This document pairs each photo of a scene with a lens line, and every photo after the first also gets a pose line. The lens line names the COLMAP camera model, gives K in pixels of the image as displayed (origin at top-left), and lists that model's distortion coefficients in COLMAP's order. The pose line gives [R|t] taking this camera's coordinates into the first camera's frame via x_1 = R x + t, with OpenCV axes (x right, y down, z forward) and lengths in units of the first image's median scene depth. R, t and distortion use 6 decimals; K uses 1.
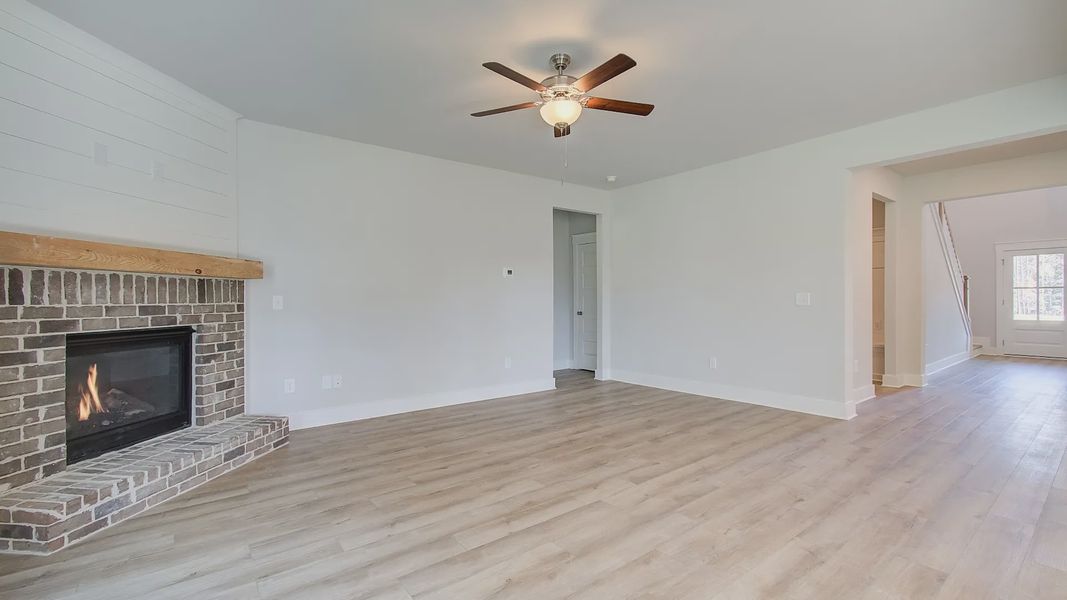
lens RADIAL K [[463.3, 0, 533.5], [0, 463.3, 300.0], [0, 0, 1]] dist [-0.000566, 0.000085]
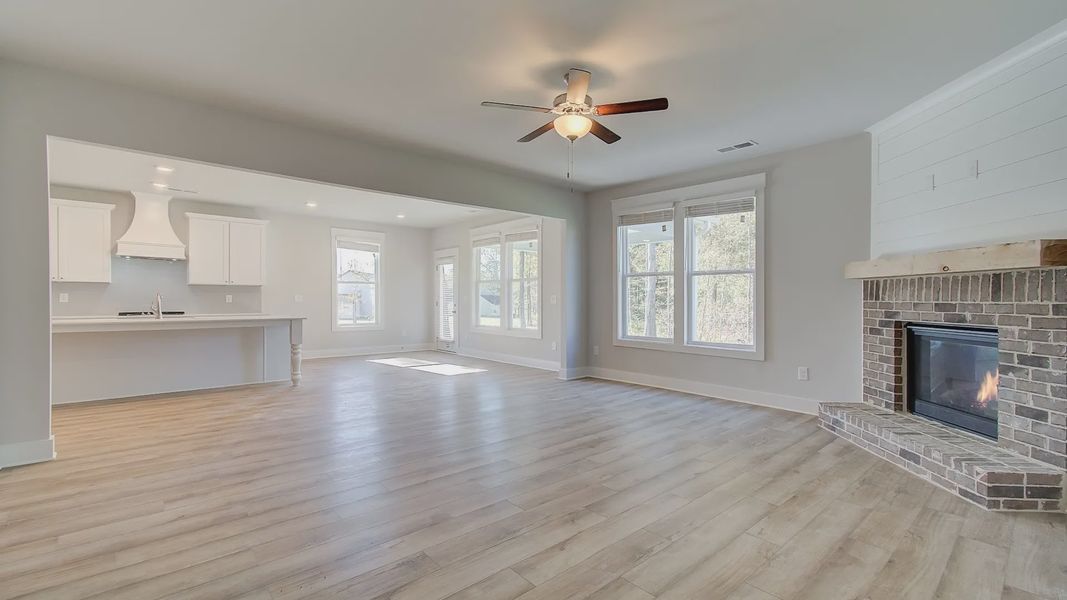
lens RADIAL K [[463.3, 0, 533.5], [0, 463.3, 300.0], [0, 0, 1]] dist [-0.000566, 0.000085]
pose [[-0.998149, 0.000340, -0.060814, 0.213514], [0.000069, 0.999990, 0.004463, -0.000197], [0.060815, 0.004451, -0.998139, 2.038426]]
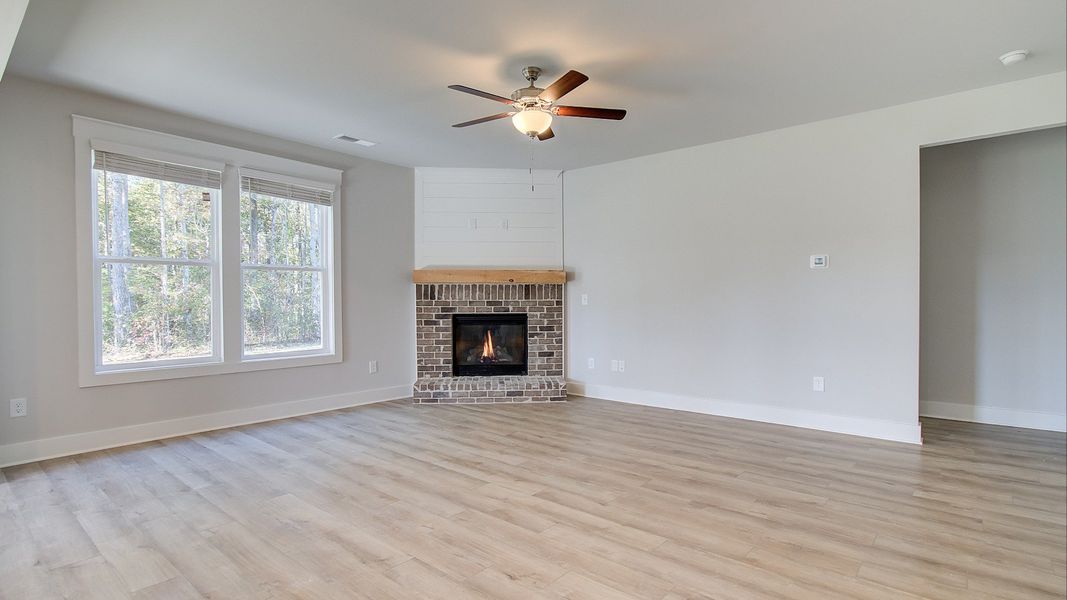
lens RADIAL K [[515.5, 0, 536.6], [0, 515.5, 304.1], [0, 0, 1]] dist [-0.001844, 0.000065]
pose [[0.199878, 0.013790, -0.979724, 1.182426], [0.001146, 0.999897, 0.014308, -0.004079], [0.979820, -0.003982, 0.199841, 0.761943]]
